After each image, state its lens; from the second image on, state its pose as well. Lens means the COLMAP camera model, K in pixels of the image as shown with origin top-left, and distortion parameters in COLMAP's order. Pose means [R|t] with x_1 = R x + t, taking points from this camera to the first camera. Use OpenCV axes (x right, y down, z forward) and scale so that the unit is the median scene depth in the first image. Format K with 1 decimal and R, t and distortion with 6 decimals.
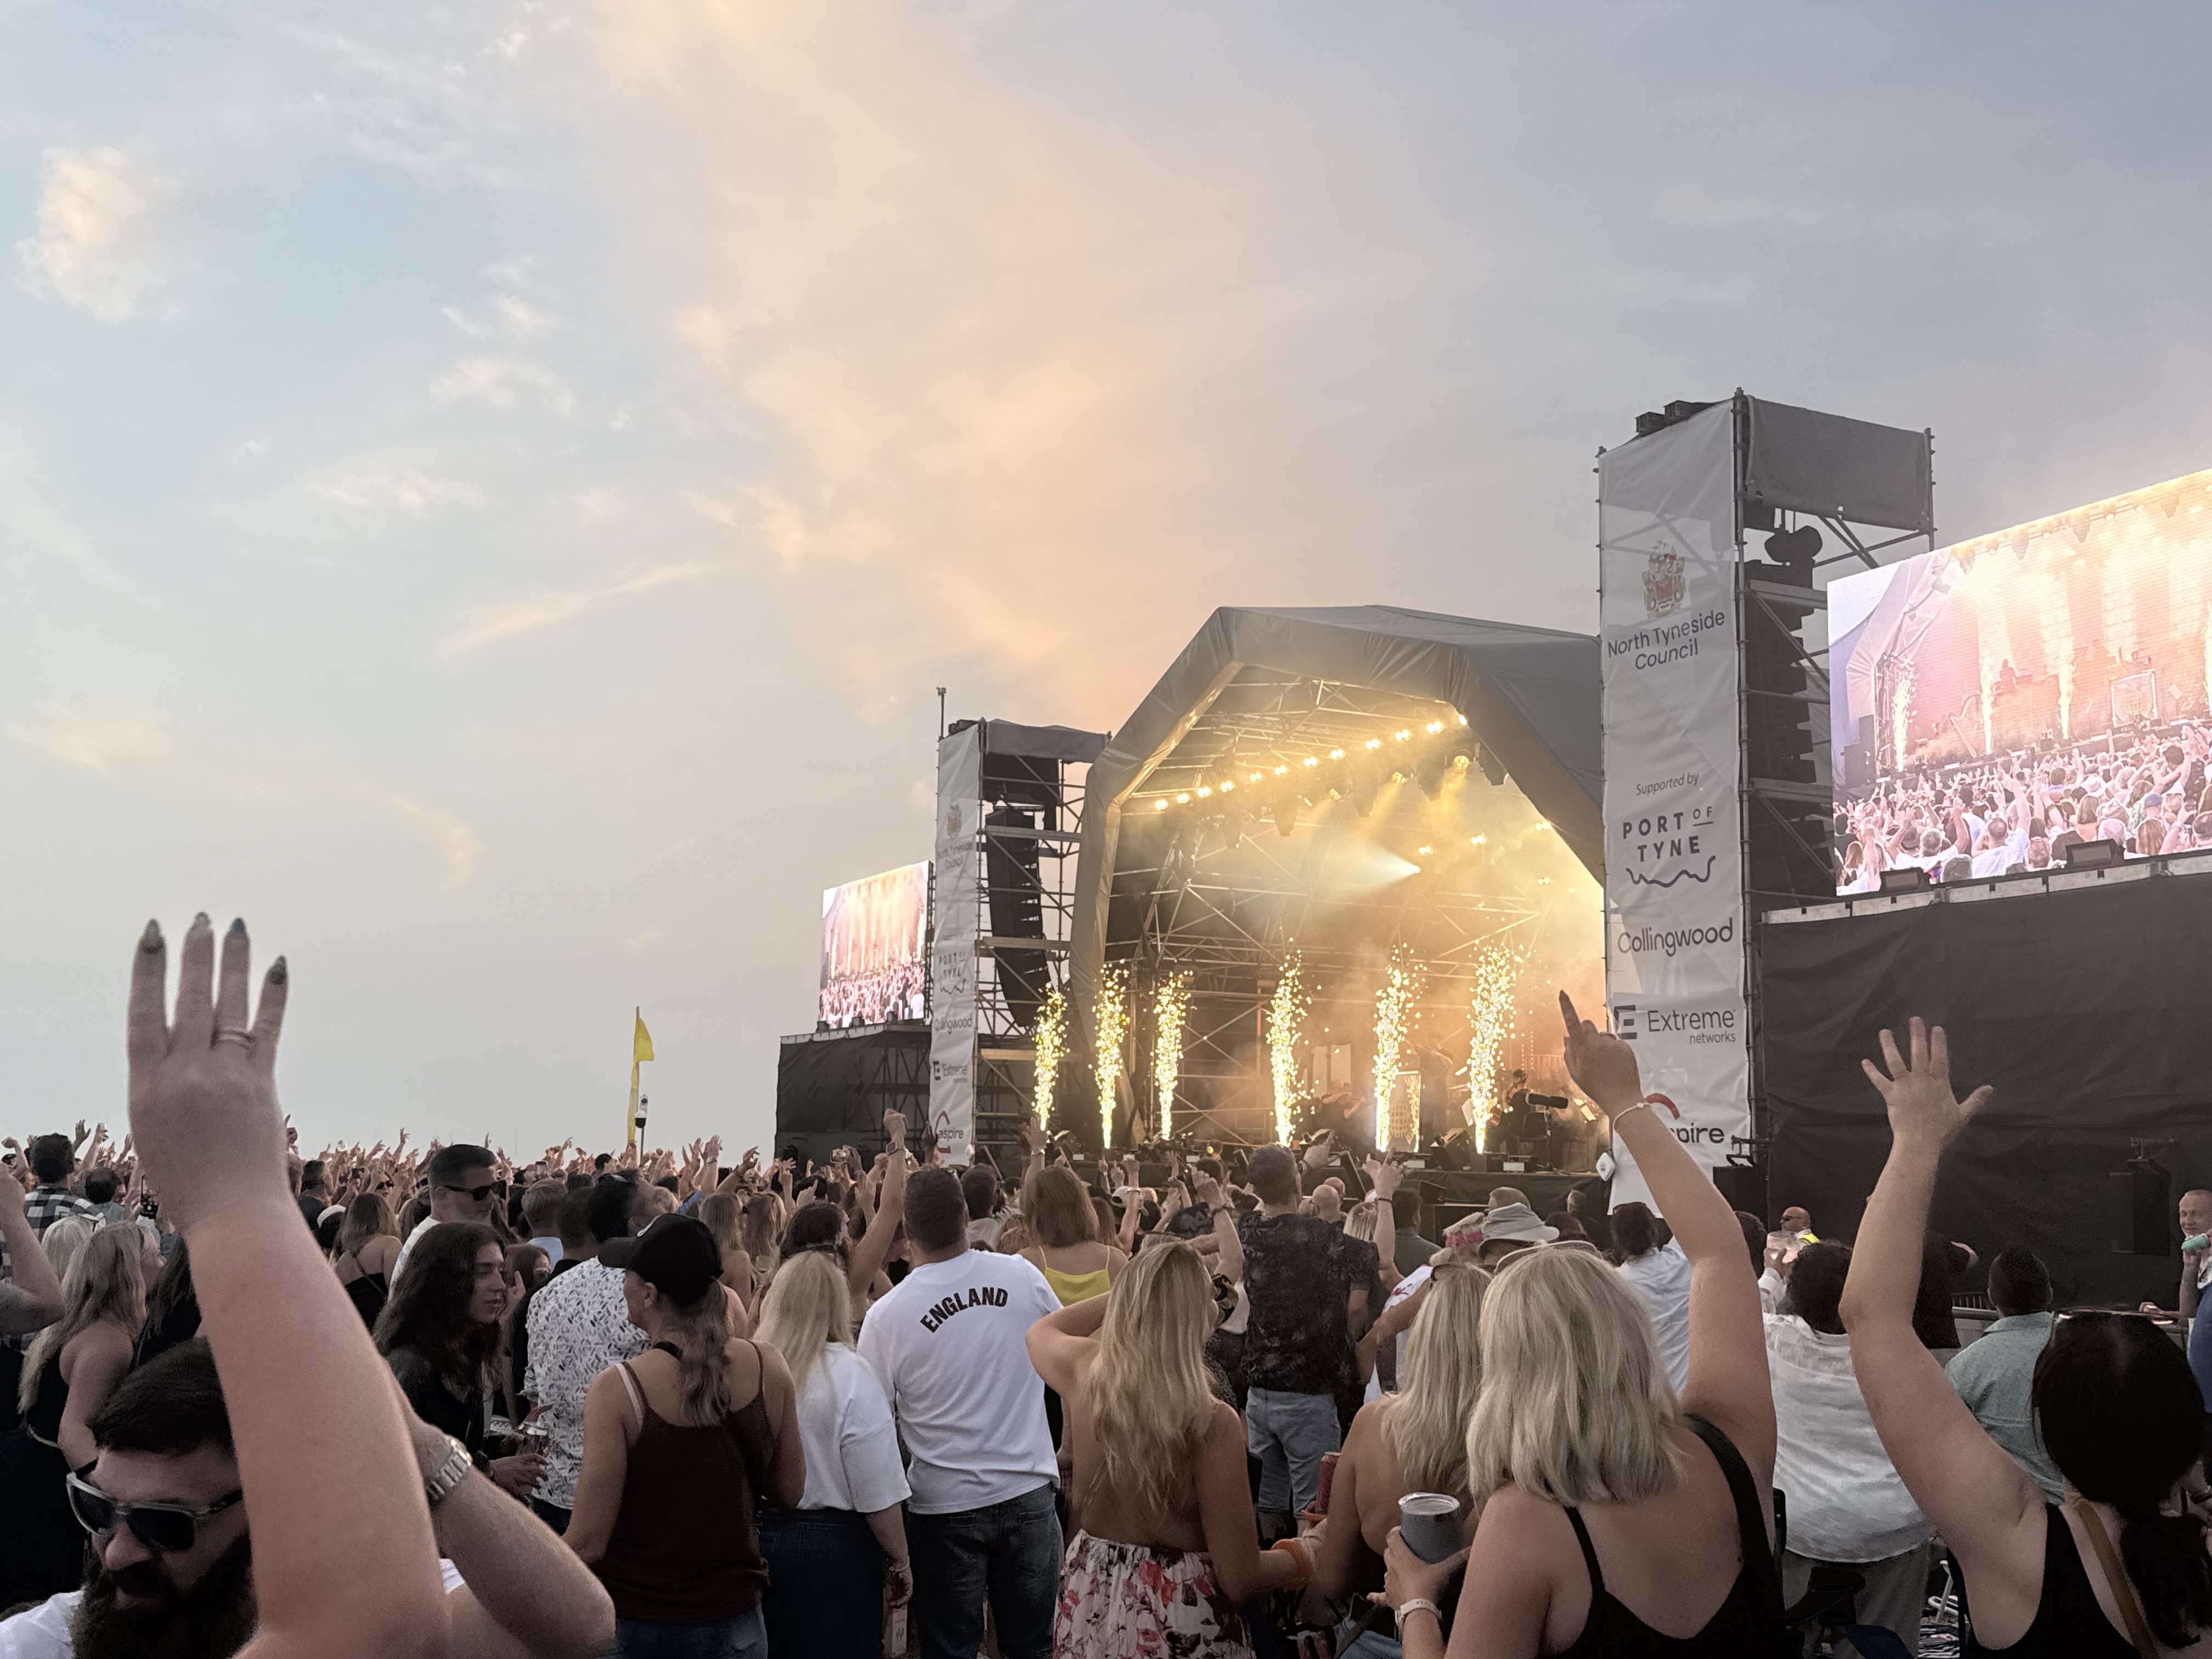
lens RADIAL K [[2204.2, 0, 1117.3], [0, 2204.2, 844.7], [0, 0, 1]] dist [0.224834, 0.000000]
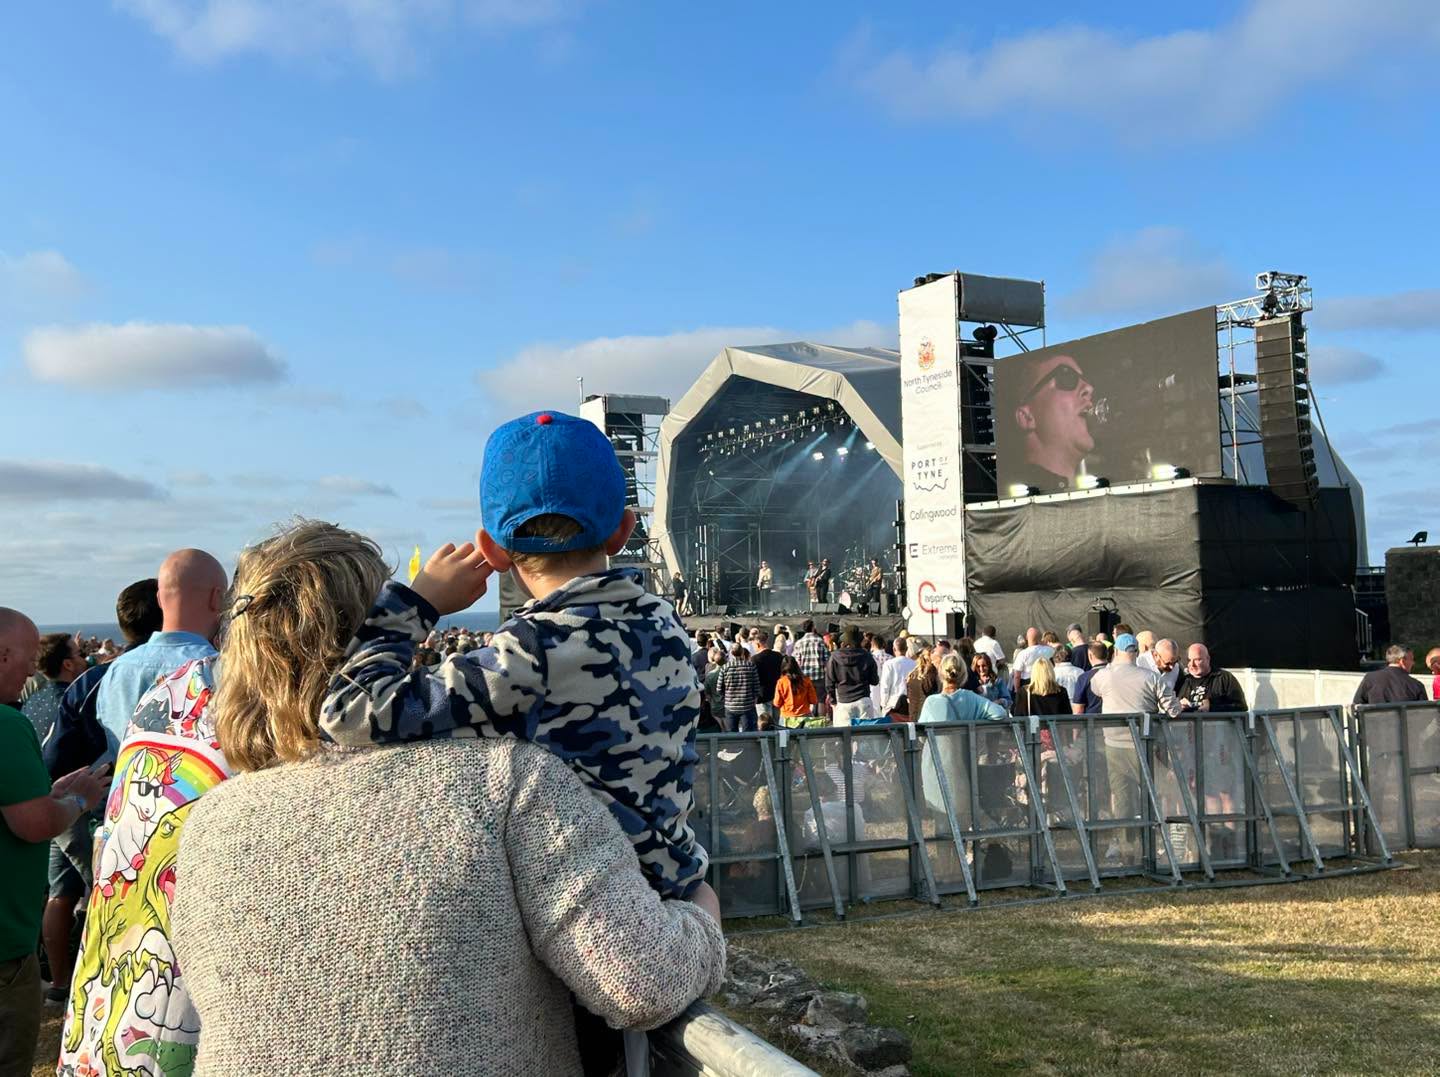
lens RADIAL K [[1393.0, 0, 714.5], [0, 1393.0, 538.6], [0, 0, 1]] dist [0.071264, 0.000000]
pose [[0.998667, -0.030618, 0.041544, -0.031939], [0.026765, 0.995551, 0.090338, -0.065527], [-0.044125, -0.089106, 0.995044, -0.395926]]
